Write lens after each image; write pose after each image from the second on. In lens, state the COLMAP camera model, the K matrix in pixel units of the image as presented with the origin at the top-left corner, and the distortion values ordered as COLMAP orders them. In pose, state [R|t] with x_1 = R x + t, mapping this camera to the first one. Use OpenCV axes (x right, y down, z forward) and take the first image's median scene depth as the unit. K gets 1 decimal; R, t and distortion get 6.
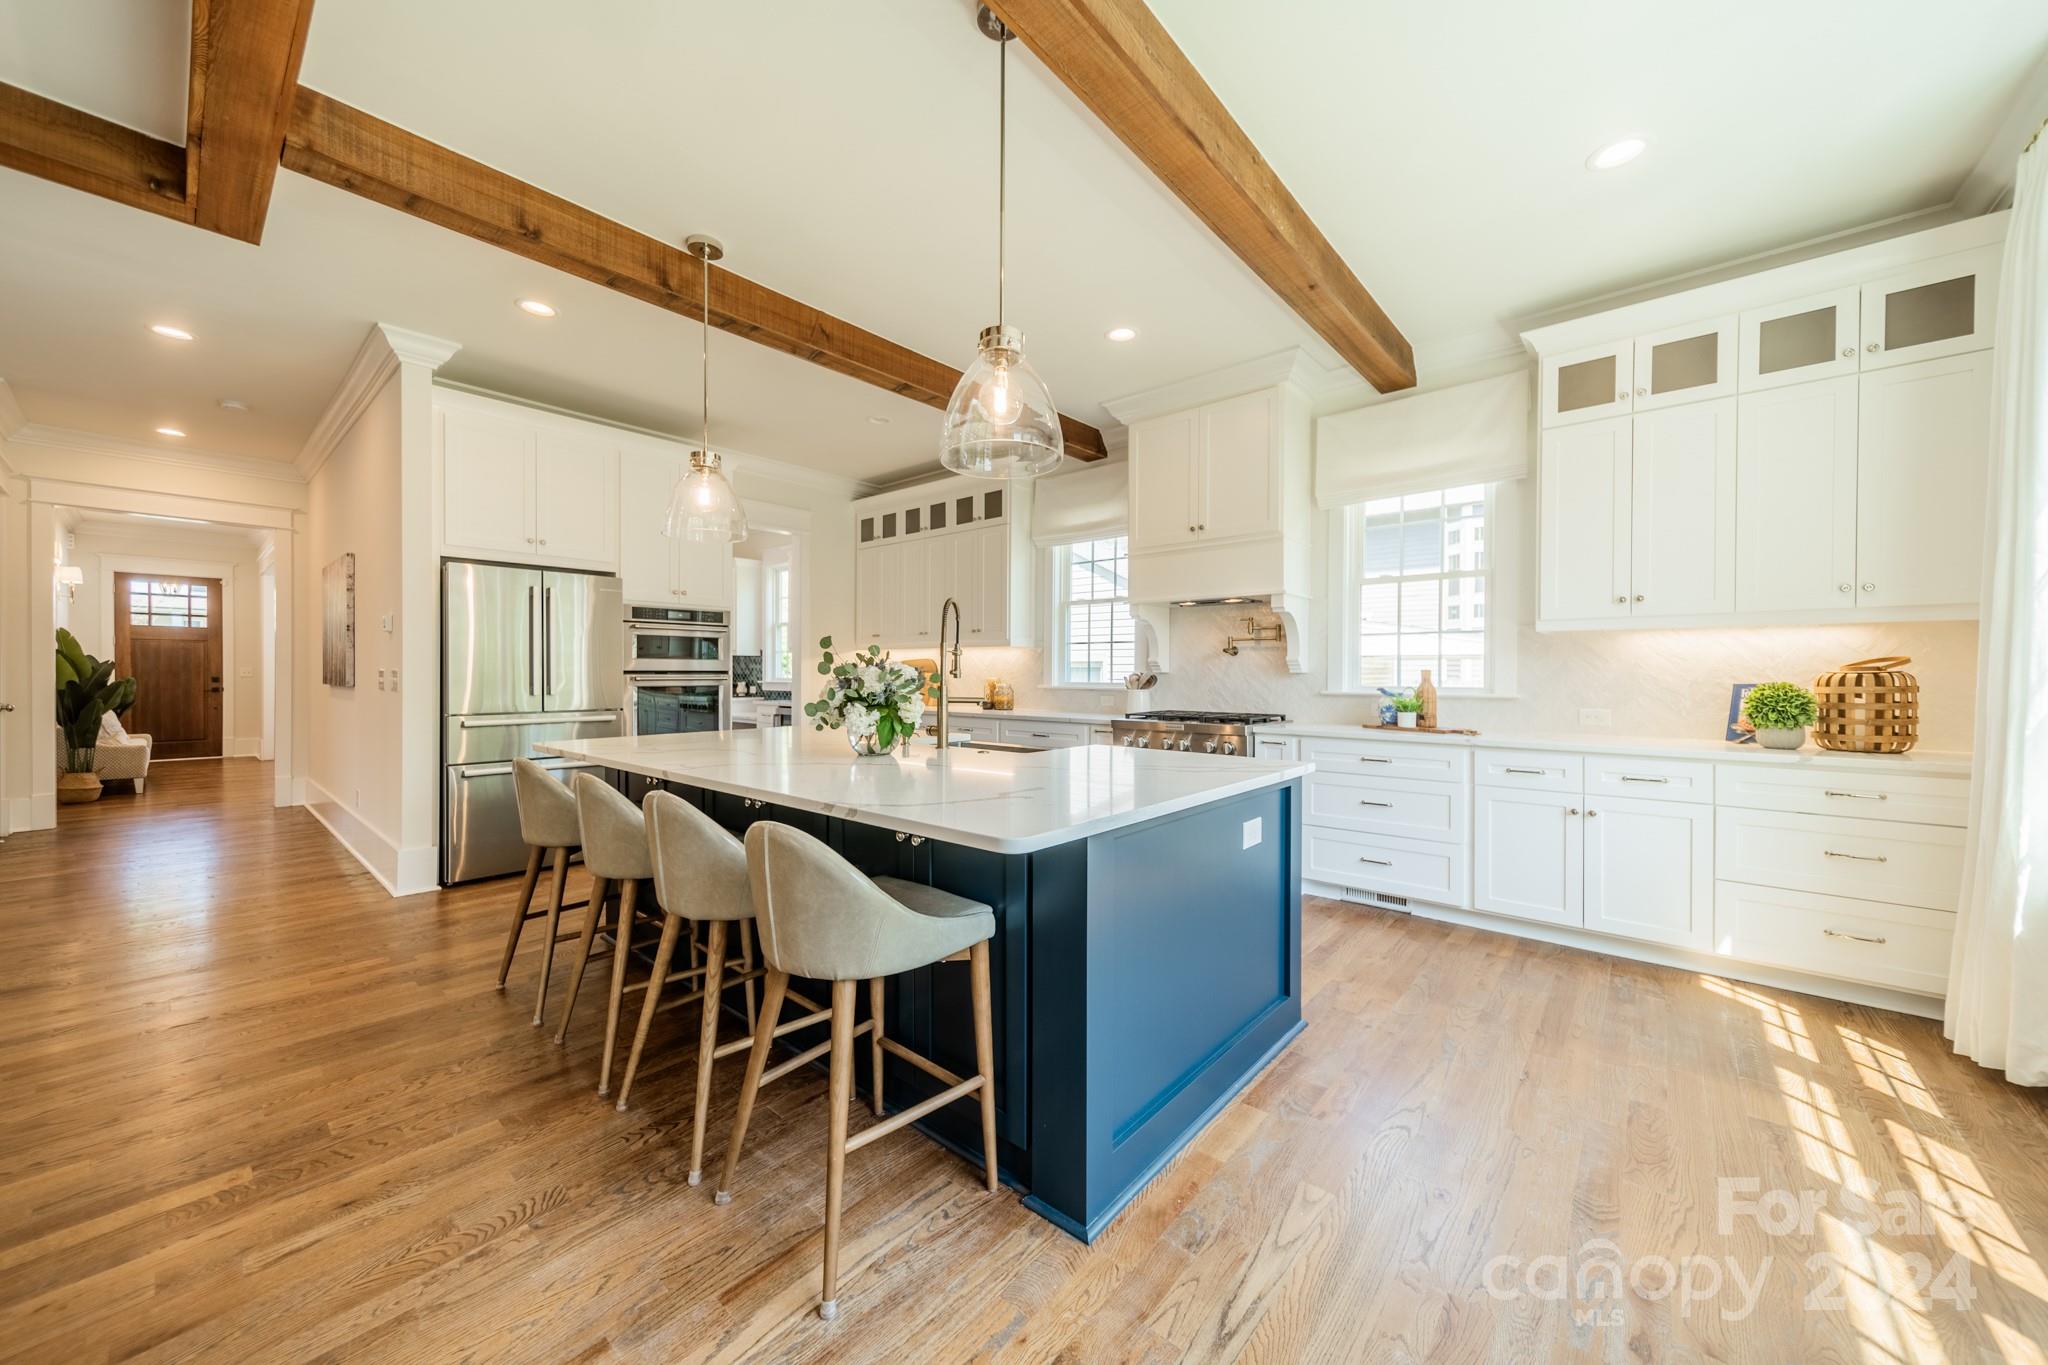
lens RADIAL K [[728.2, 0, 1028.6], [0, 728.2, 677.6], [0, 0, 1]] dist [0.008718, 0.000161]
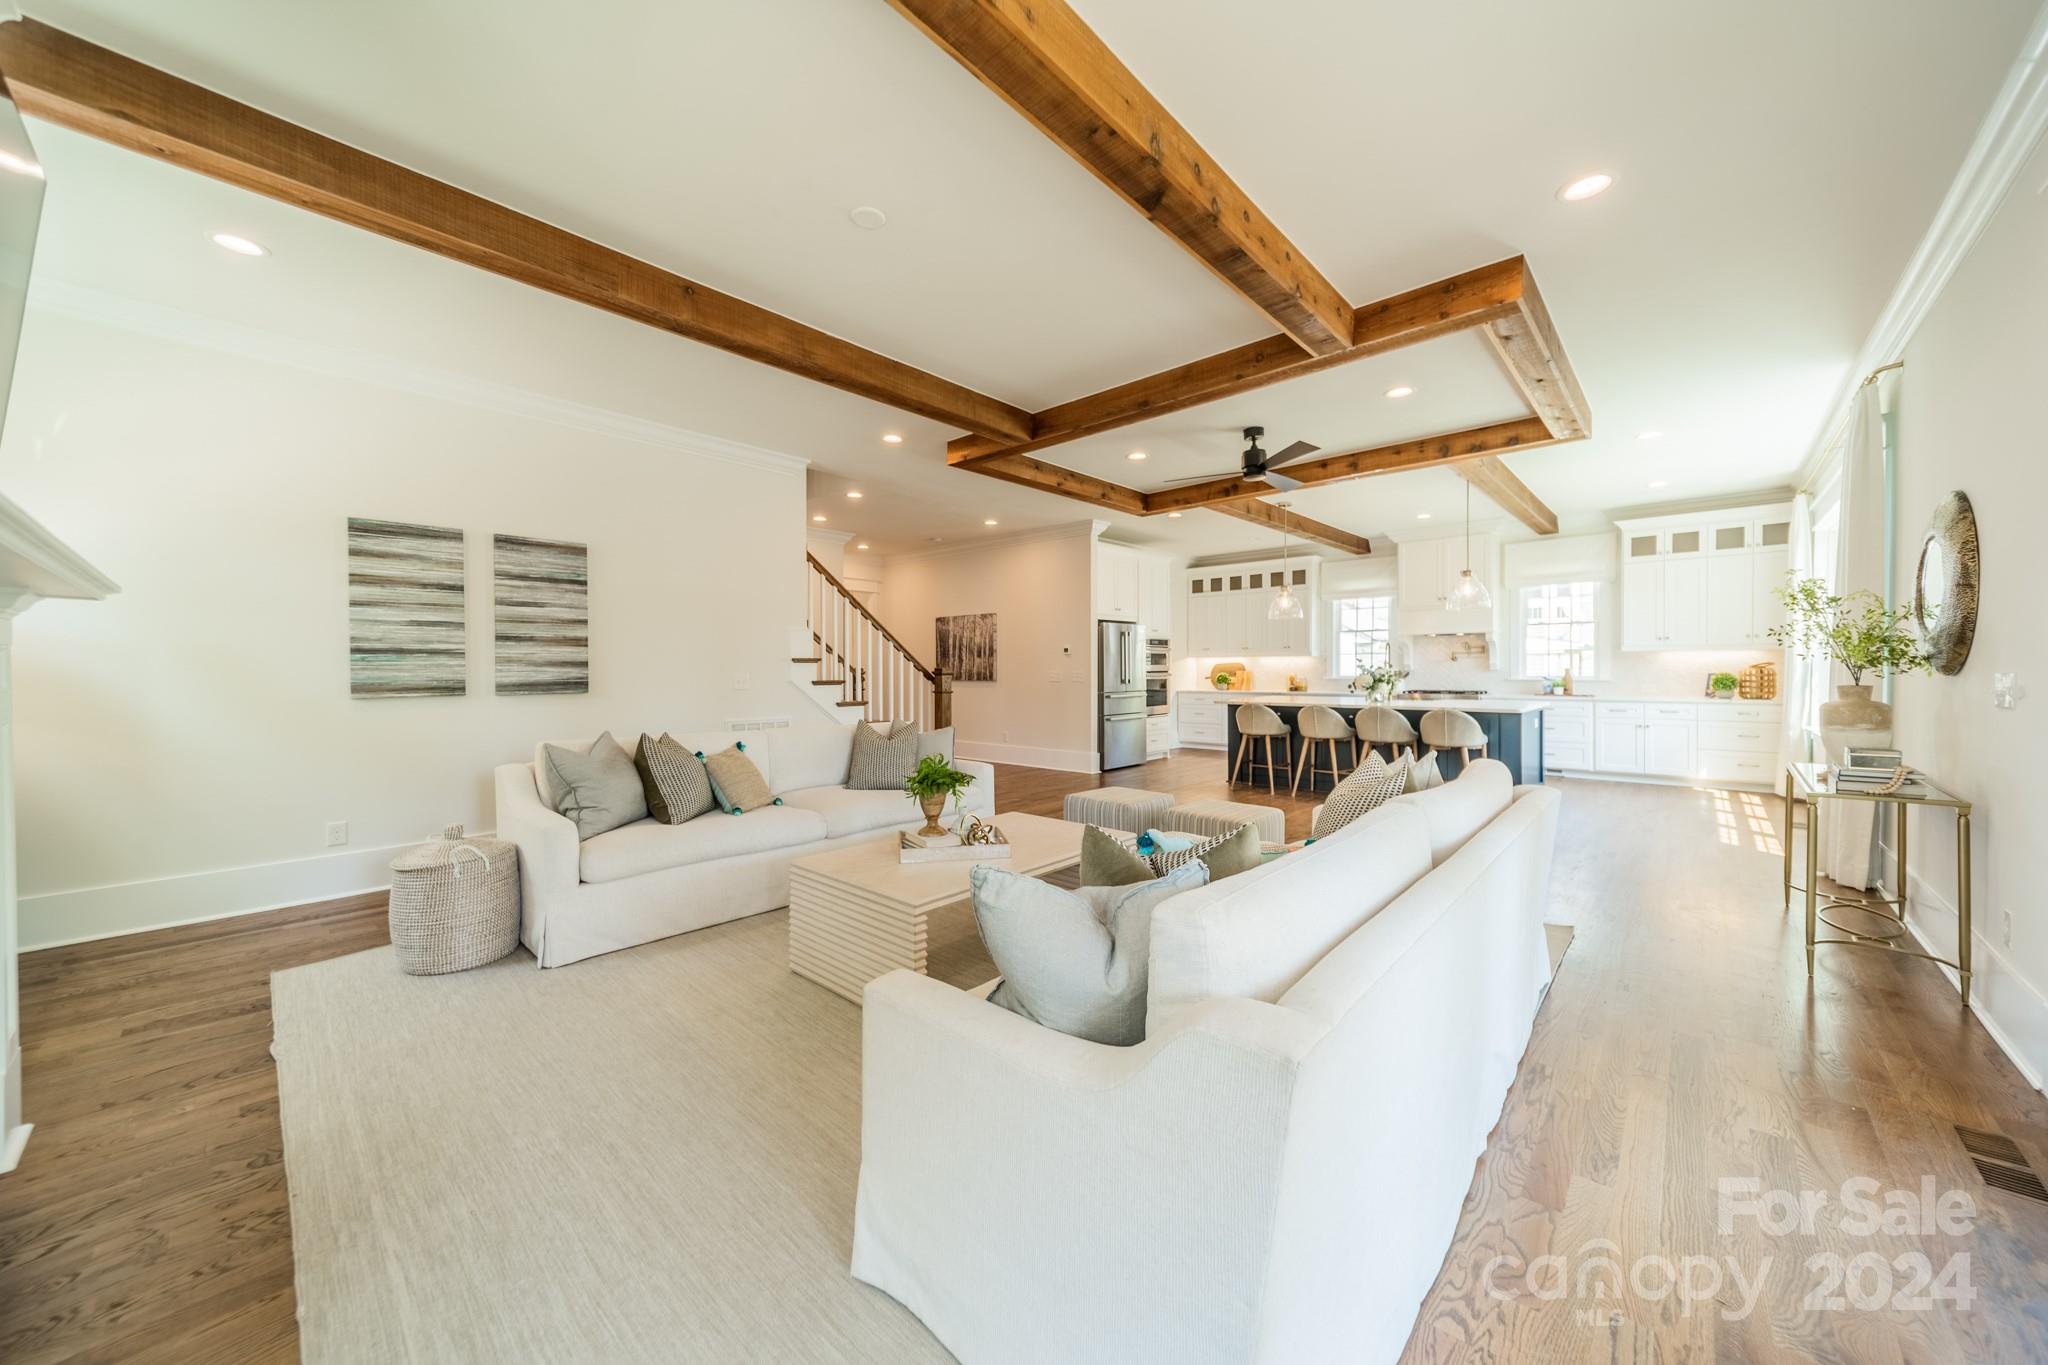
lens RADIAL K [[728.2, 0, 1020.8], [0, 728.2, 676.7], [0, 0, 1]] dist [0.008718, 0.000161]
pose [[0.999456, -0.008167, -0.031968, -1.016756], [0.008332, 0.999953, 0.005032, -0.009074], [0.031925, -0.005295, 0.999476, -1.236311]]
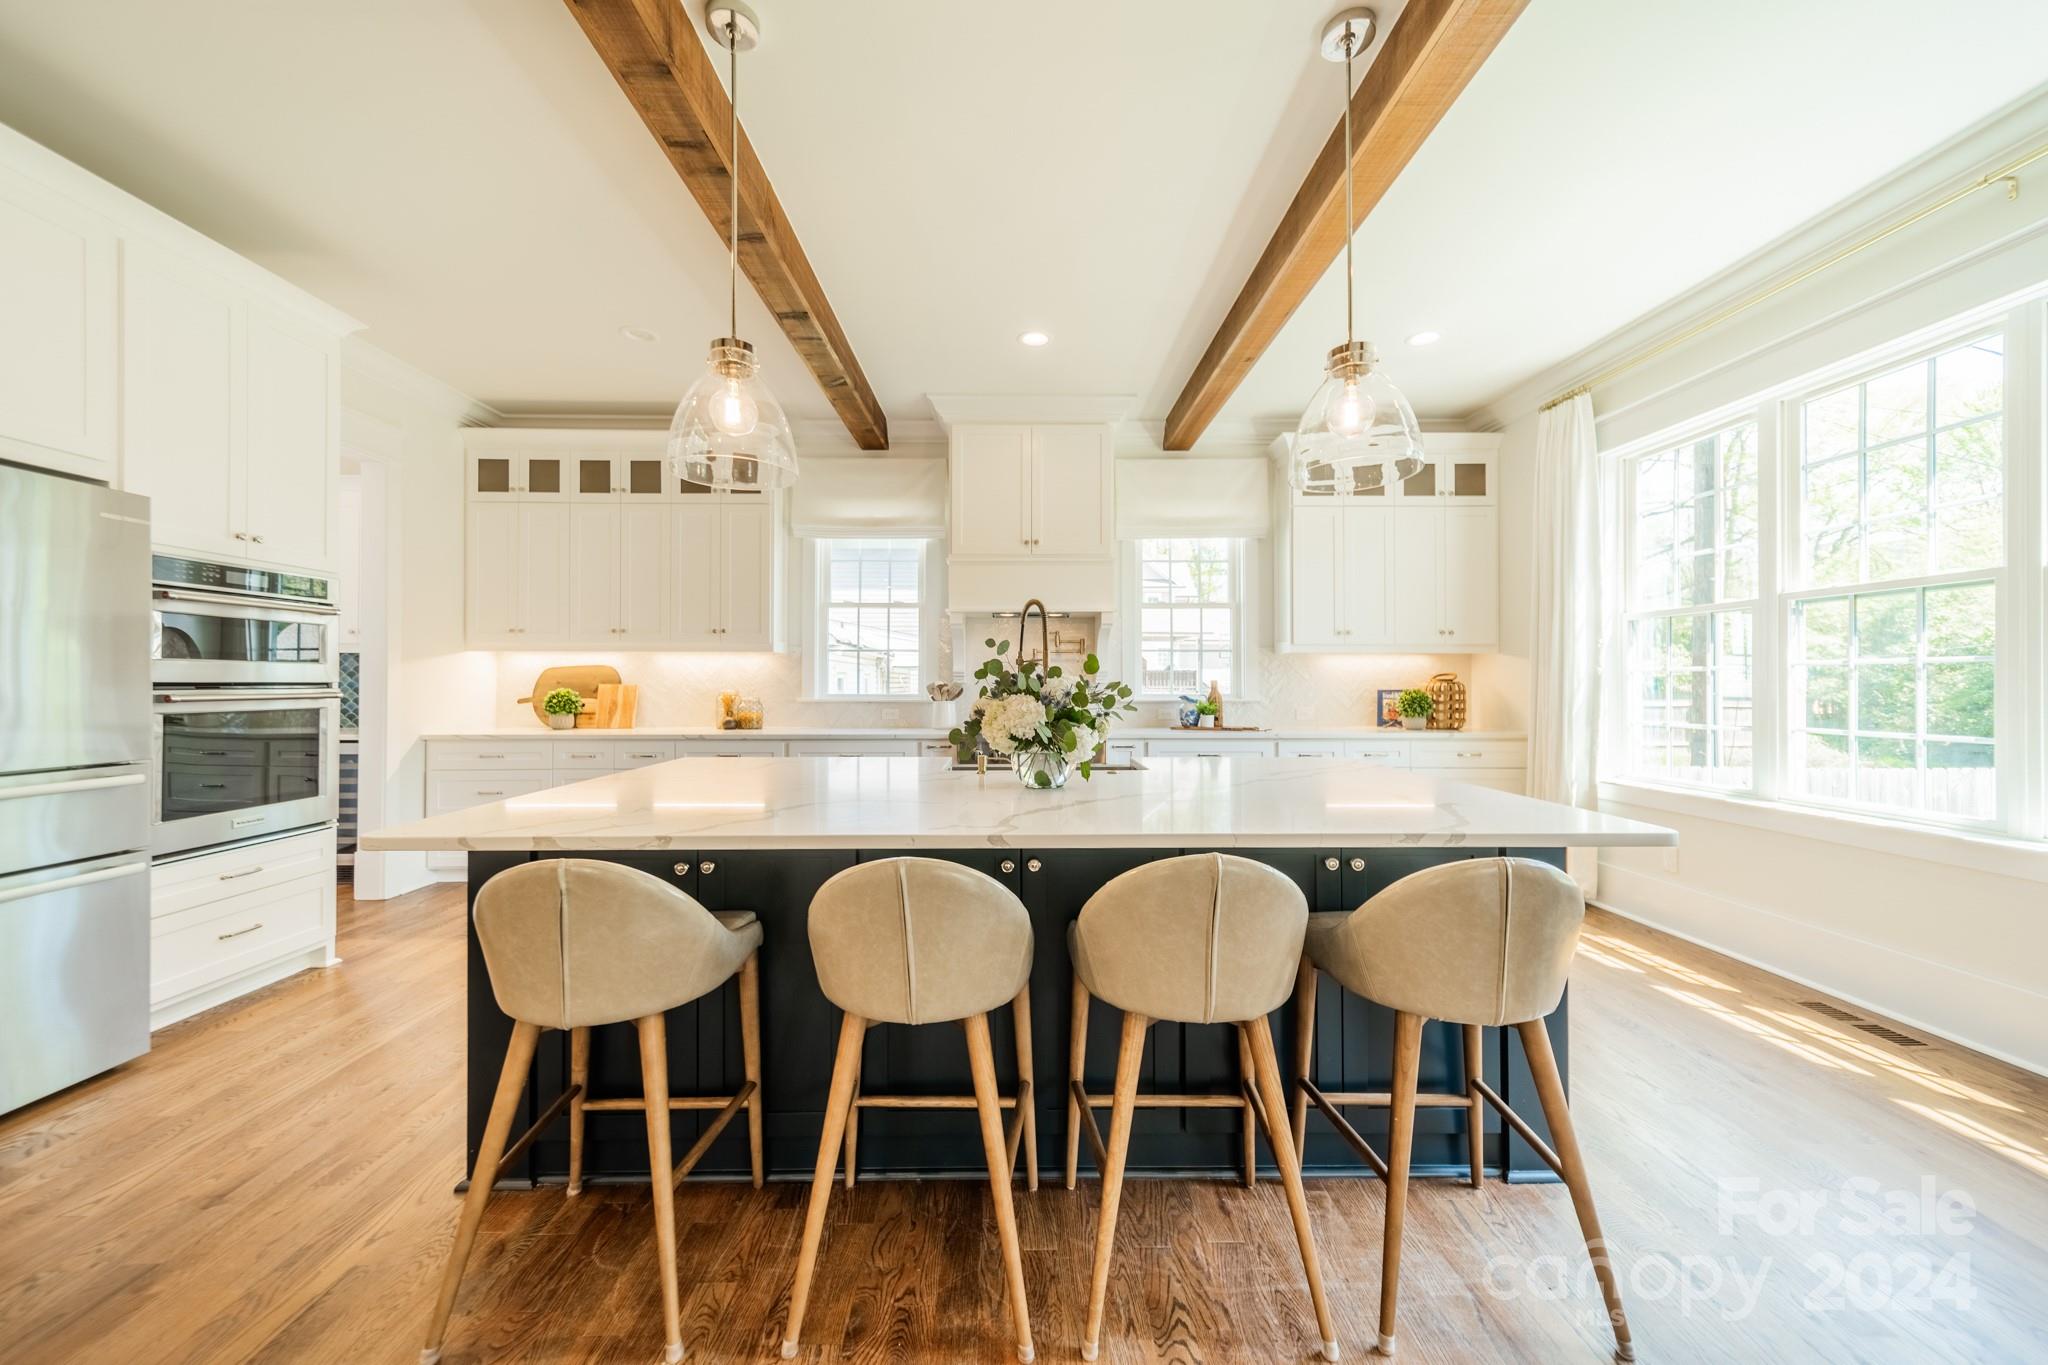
lens RADIAL K [[728.2, 0, 1012.4], [0, 728.2, 680.6], [0, 0, 1]] dist [0.008718, 0.000161]
pose [[0.753140, -0.002588, 0.657855, -0.539409], [0.005621, 0.999981, -0.002501, -0.009356], [-0.657836, 0.005582, 0.753140, 0.286259]]
